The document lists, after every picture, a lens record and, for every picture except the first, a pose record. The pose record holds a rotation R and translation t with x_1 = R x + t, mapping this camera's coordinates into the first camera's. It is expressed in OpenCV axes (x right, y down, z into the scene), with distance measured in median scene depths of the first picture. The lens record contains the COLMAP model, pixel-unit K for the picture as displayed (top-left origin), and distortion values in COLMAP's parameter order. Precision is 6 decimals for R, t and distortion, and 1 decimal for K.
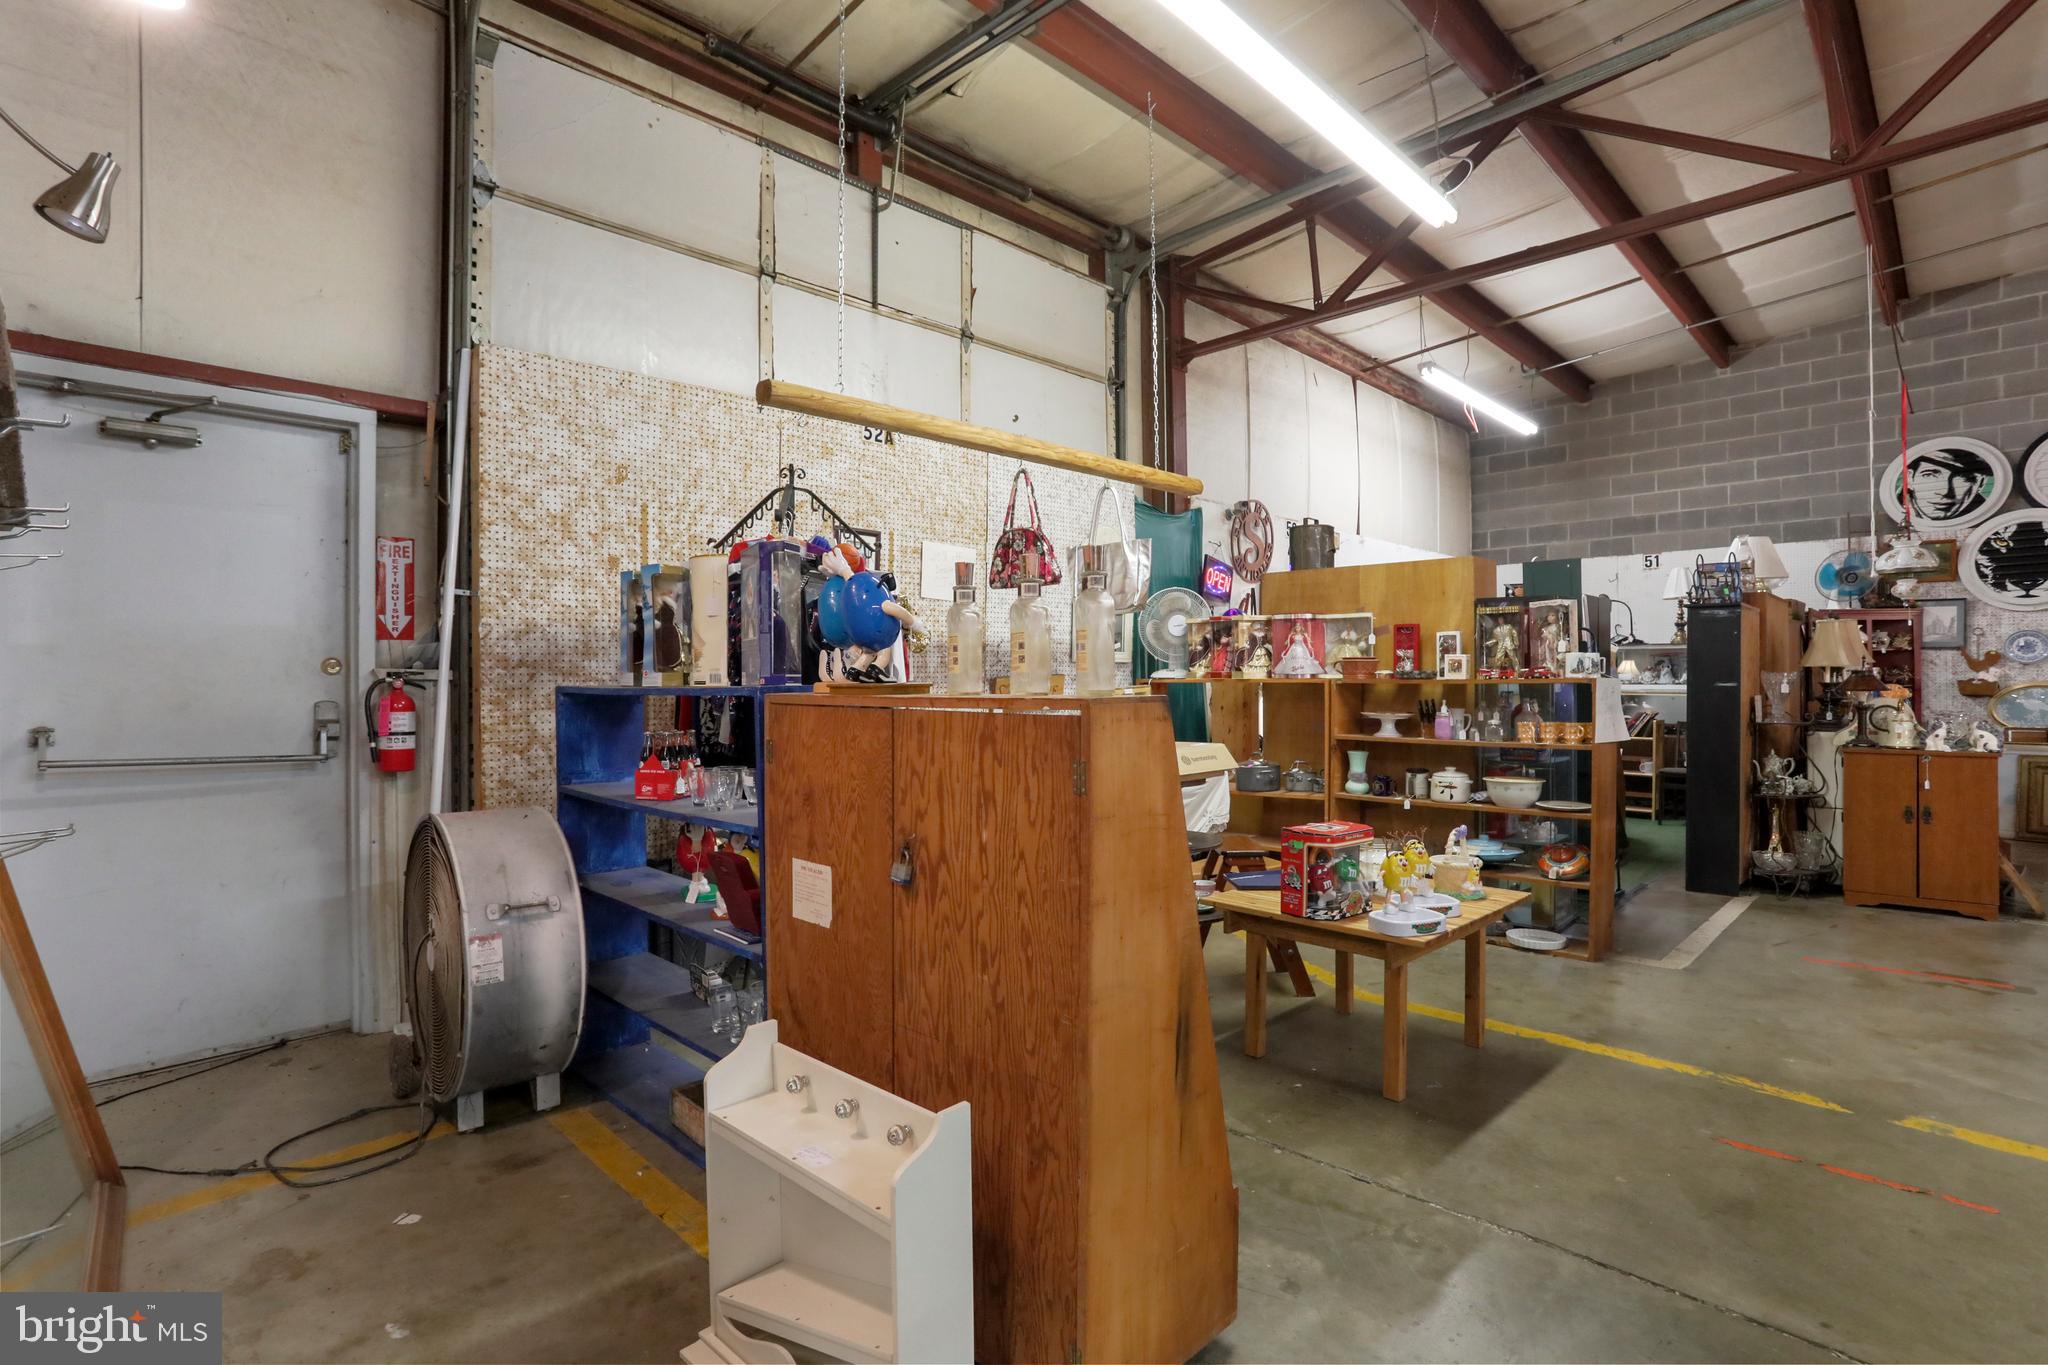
lens RADIAL K [[978.7, 0, 1021.0], [0, 978.7, 675.4], [0, 0, 1]] dist [-0.053290, 0.025608]
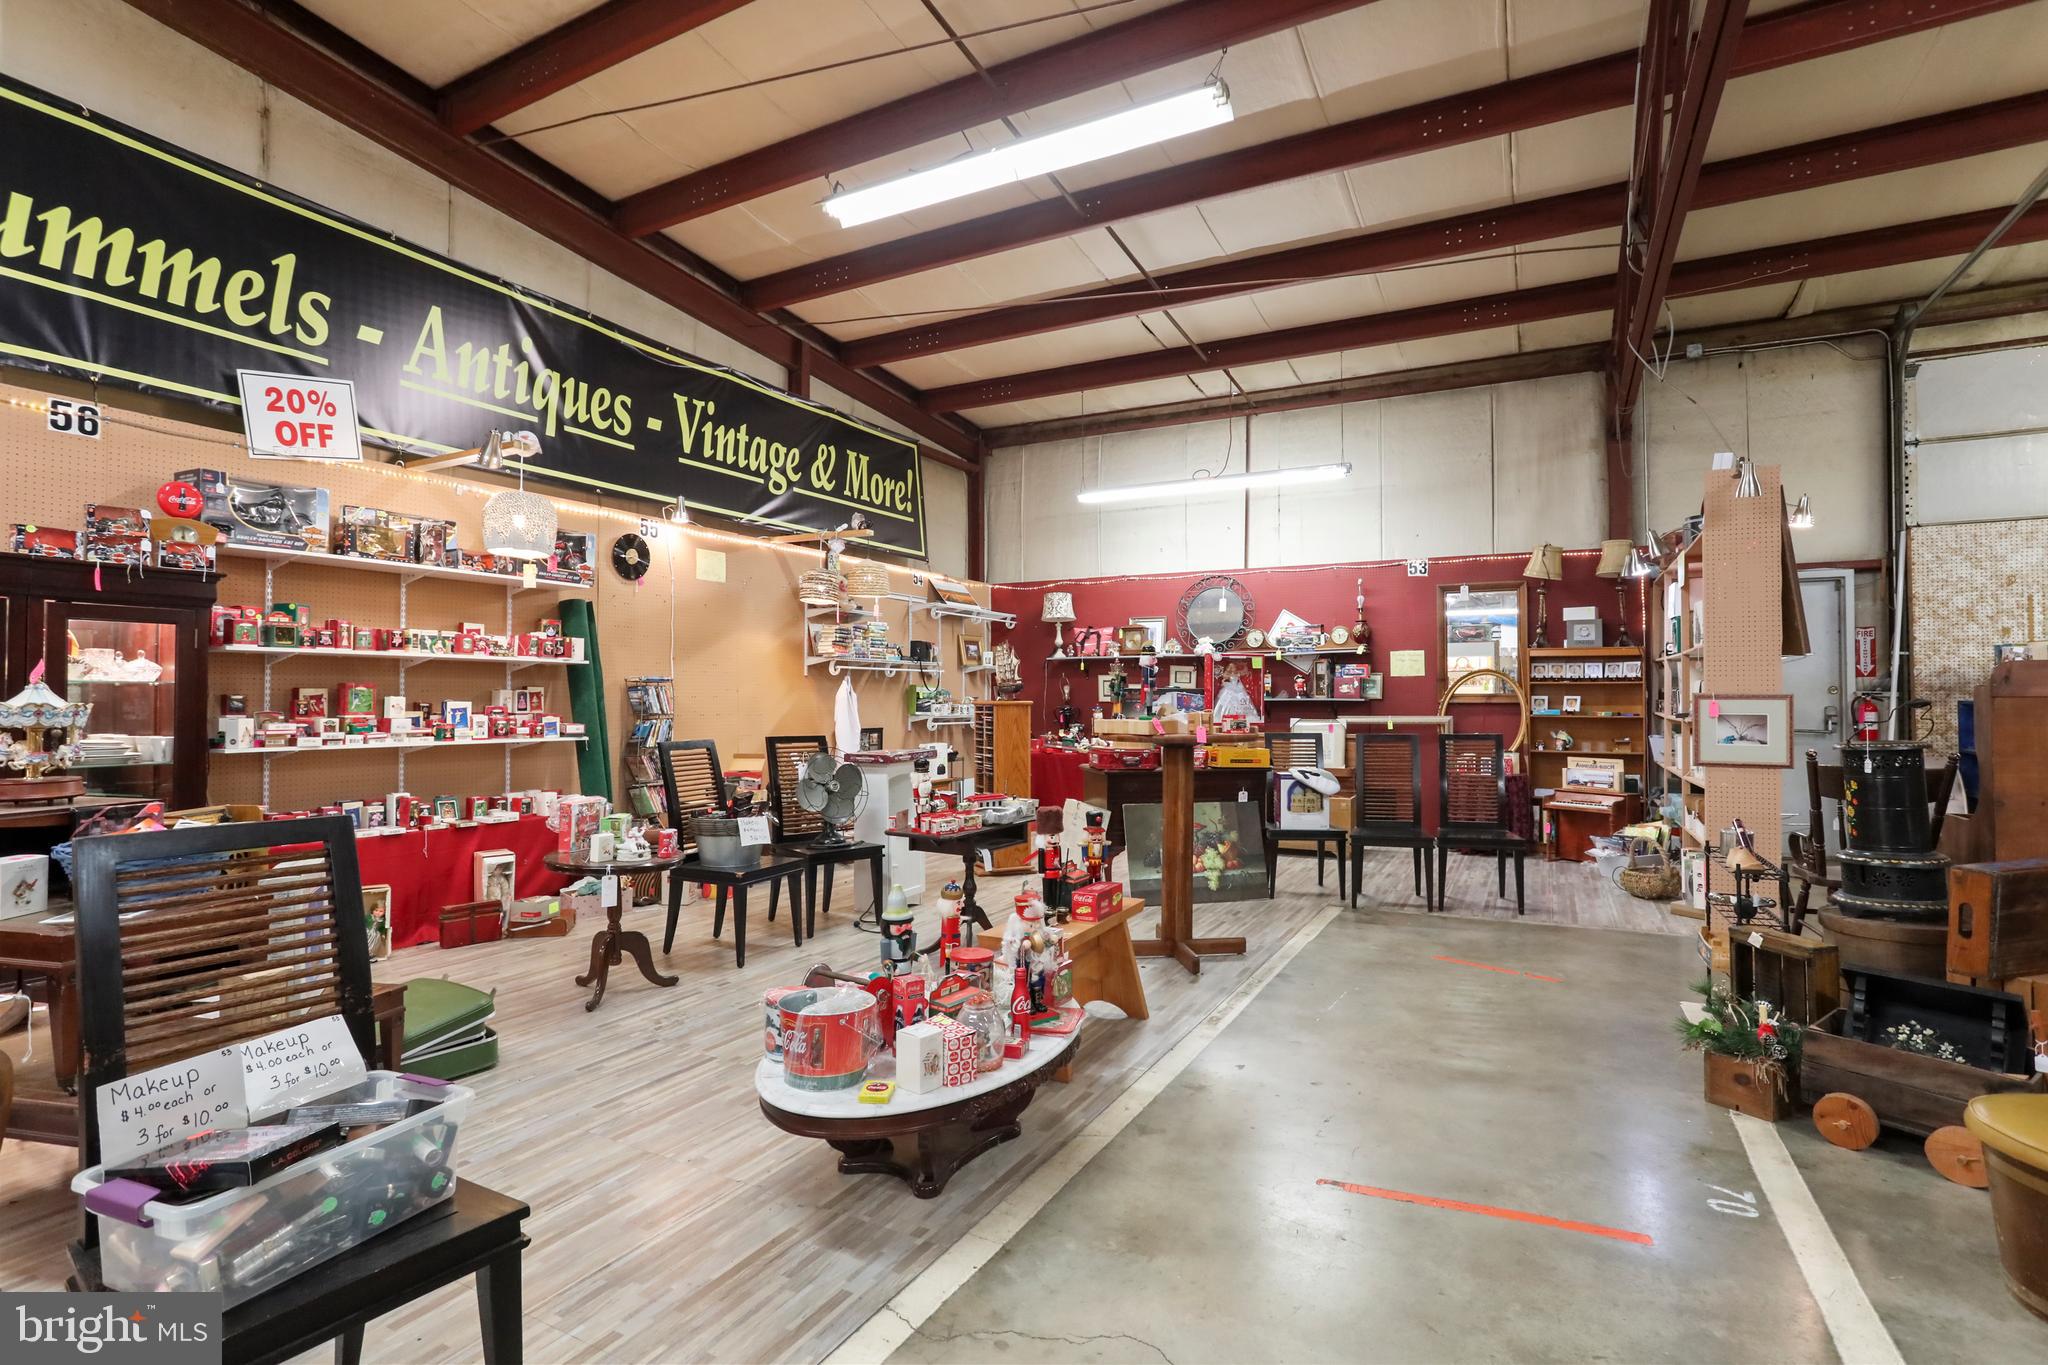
lens RADIAL K [[978.7, 0, 1021.0], [0, 978.7, 675.4], [0, 0, 1]] dist [-0.053290, 0.025608]
pose [[0.283130, -0.015556, -0.958955, 0.781889], [-0.001981, 0.999857, -0.016804, -0.002908], [0.959080, 0.006657, 0.283058, -1.293109]]
